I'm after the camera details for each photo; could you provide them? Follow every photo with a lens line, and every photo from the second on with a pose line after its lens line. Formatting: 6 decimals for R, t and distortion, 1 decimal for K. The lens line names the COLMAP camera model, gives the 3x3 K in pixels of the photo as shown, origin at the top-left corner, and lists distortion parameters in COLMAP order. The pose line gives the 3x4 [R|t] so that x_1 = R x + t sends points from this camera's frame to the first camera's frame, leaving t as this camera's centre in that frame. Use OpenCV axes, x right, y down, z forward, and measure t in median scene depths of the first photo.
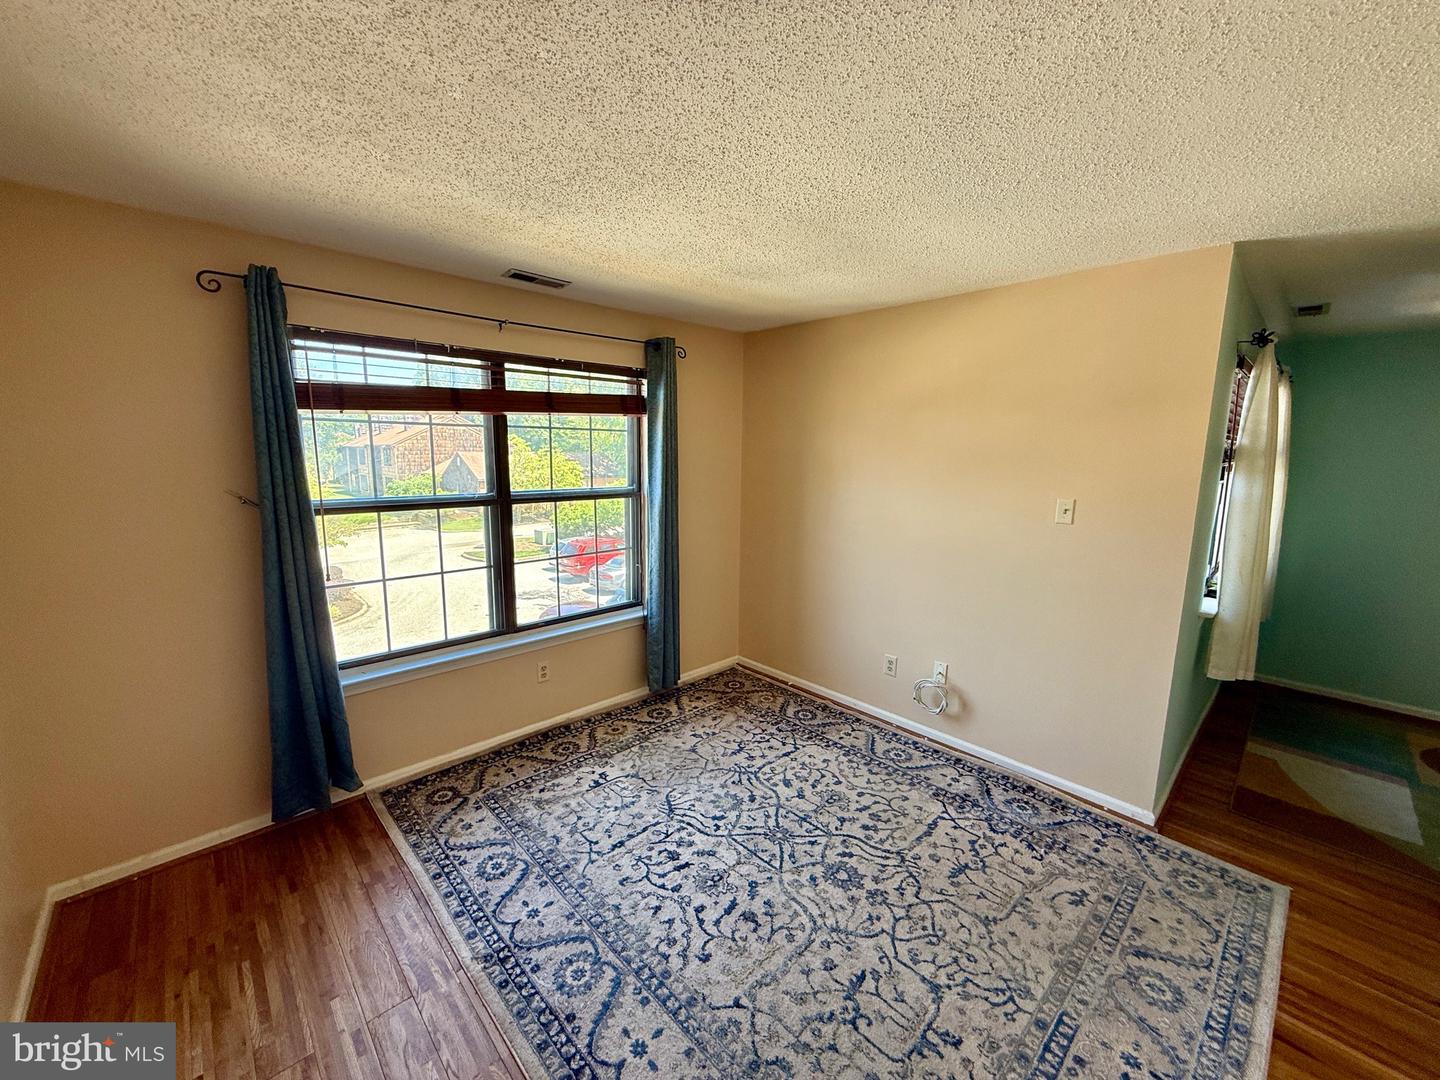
lens RADIAL K [[578.1, 0, 715.1], [0, 578.1, 536.5], [0, 0, 1]] dist [0.002944, 0.000322]
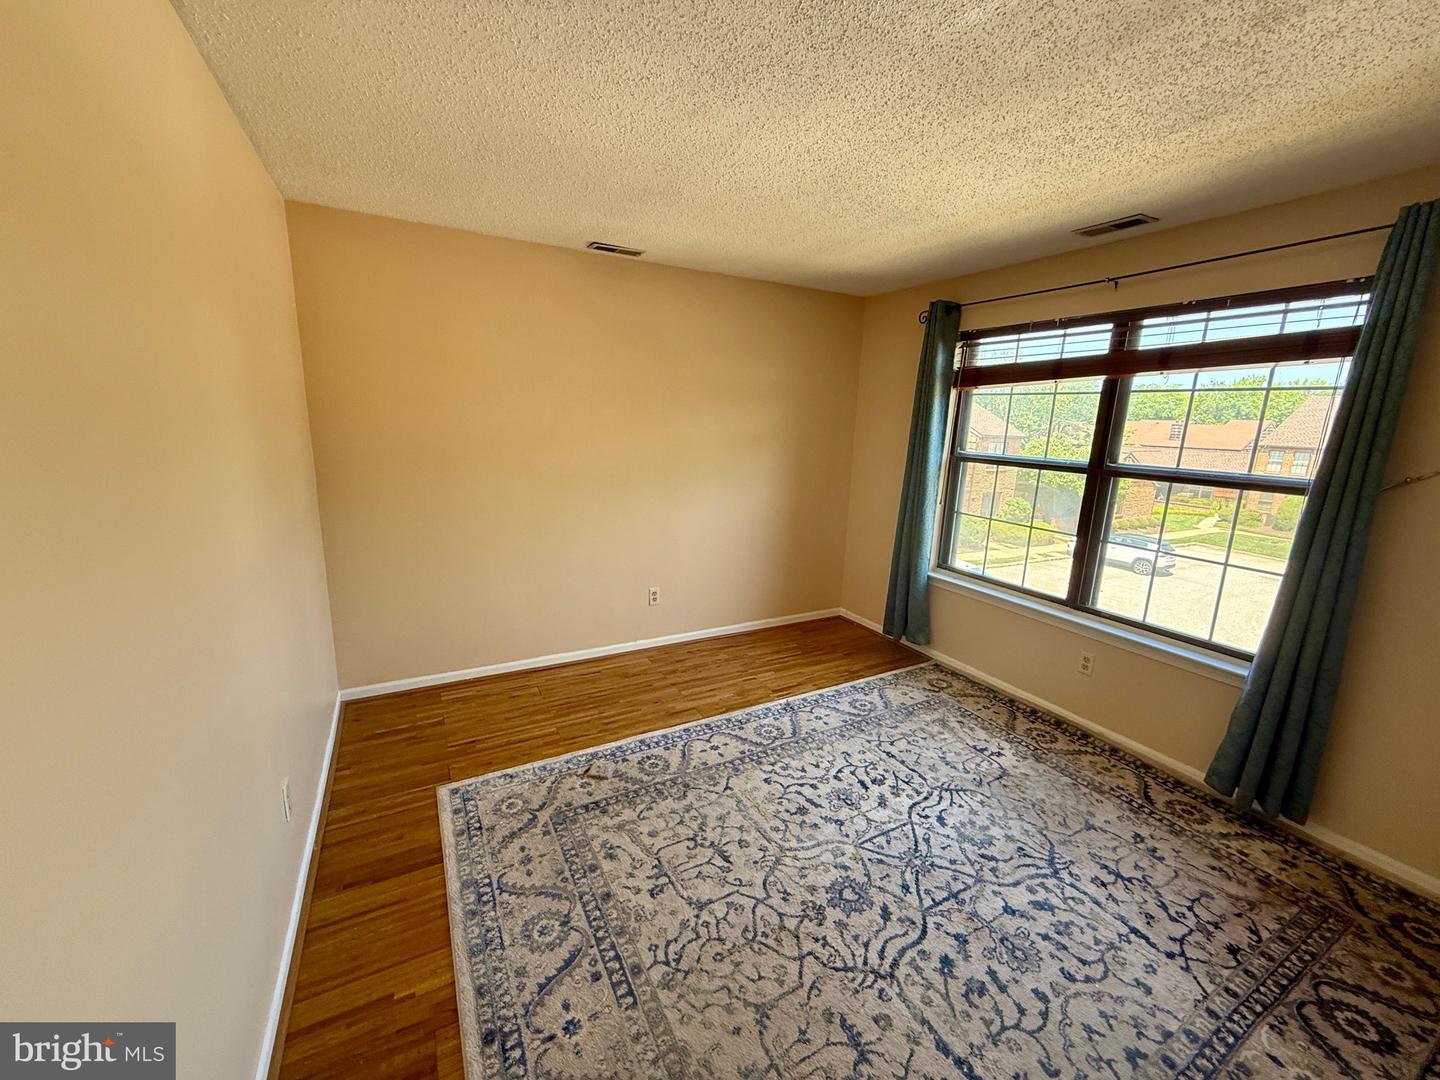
lens RADIAL K [[578.1, 0, 715.1], [0, 578.1, 536.5], [0, 0, 1]] dist [0.002944, 0.000322]
pose [[-0.264060, 0.174389, -0.948610, 0.981935], [-0.182826, 0.956638, 0.226757, -0.080026], [0.947020, 0.233308, -0.220727, 0.865602]]
